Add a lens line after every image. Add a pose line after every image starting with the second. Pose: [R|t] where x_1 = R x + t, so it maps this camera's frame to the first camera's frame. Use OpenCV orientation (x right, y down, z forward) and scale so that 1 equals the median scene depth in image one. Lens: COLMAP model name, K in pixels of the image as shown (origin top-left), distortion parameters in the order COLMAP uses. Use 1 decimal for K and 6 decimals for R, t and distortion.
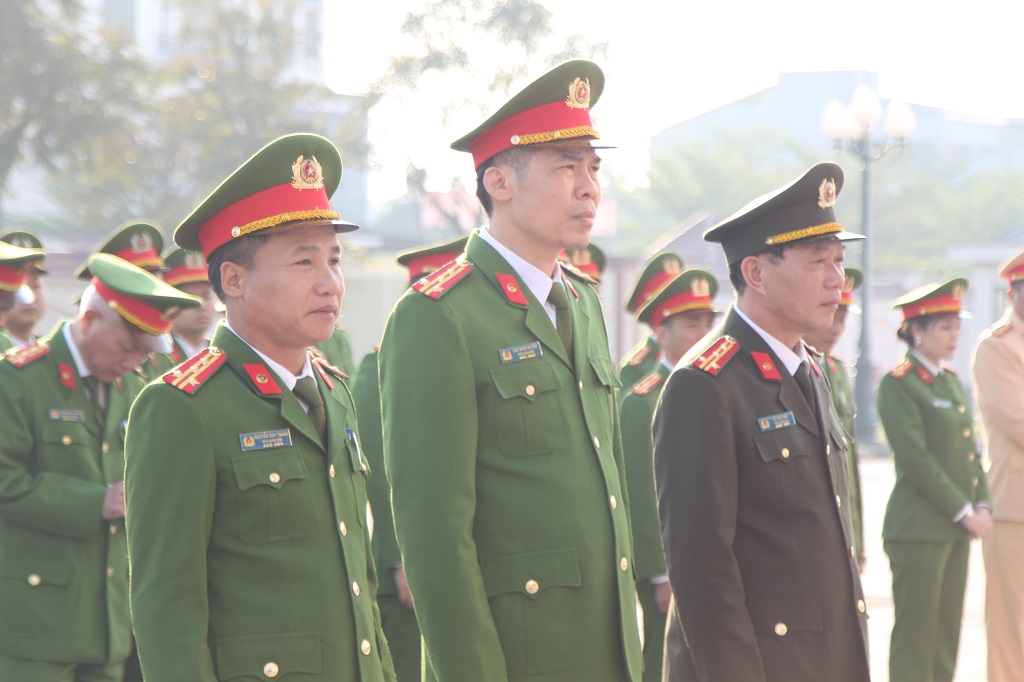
lens RADIAL K [[3997.3, 0, 512.1], [0, 3997.3, 340.8], [0, 0, 1]] dist [-0.142389, 0.000000]
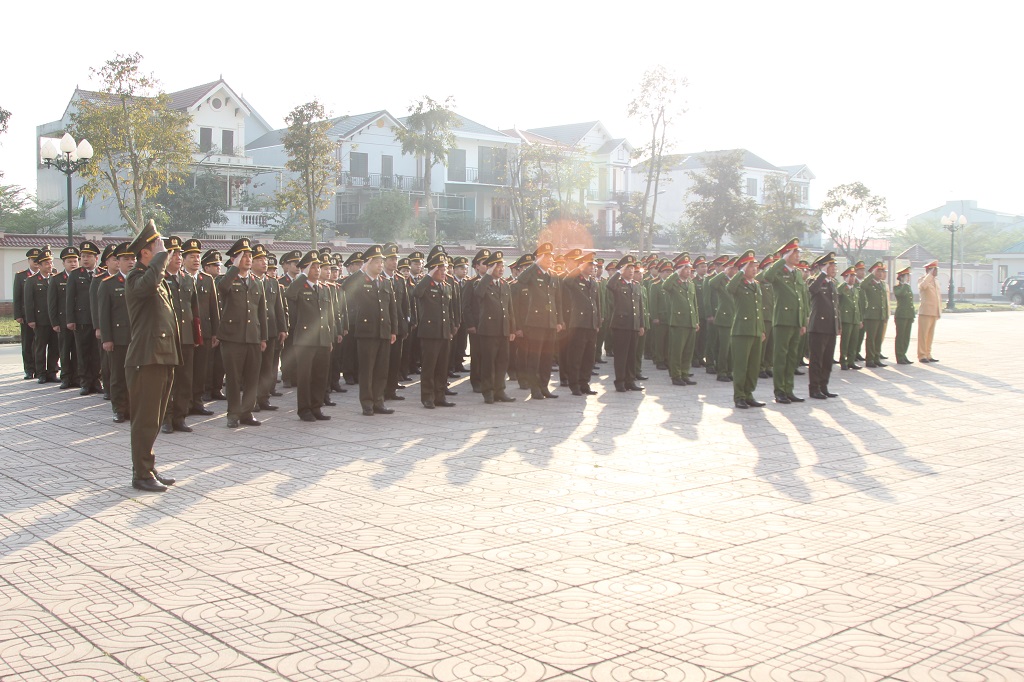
lens RADIAL K [[1152.9, 0, 512.2], [0, 1152.9, 341.6], [0, 0, 1]] dist [-0.139771, 0.000000]
pose [[0.954547, 0.020114, -0.297381, 0.010074], [-0.003795, 0.998460, 0.055353, 0.000146], [0.298036, -0.051708, 0.953153, -0.101138]]
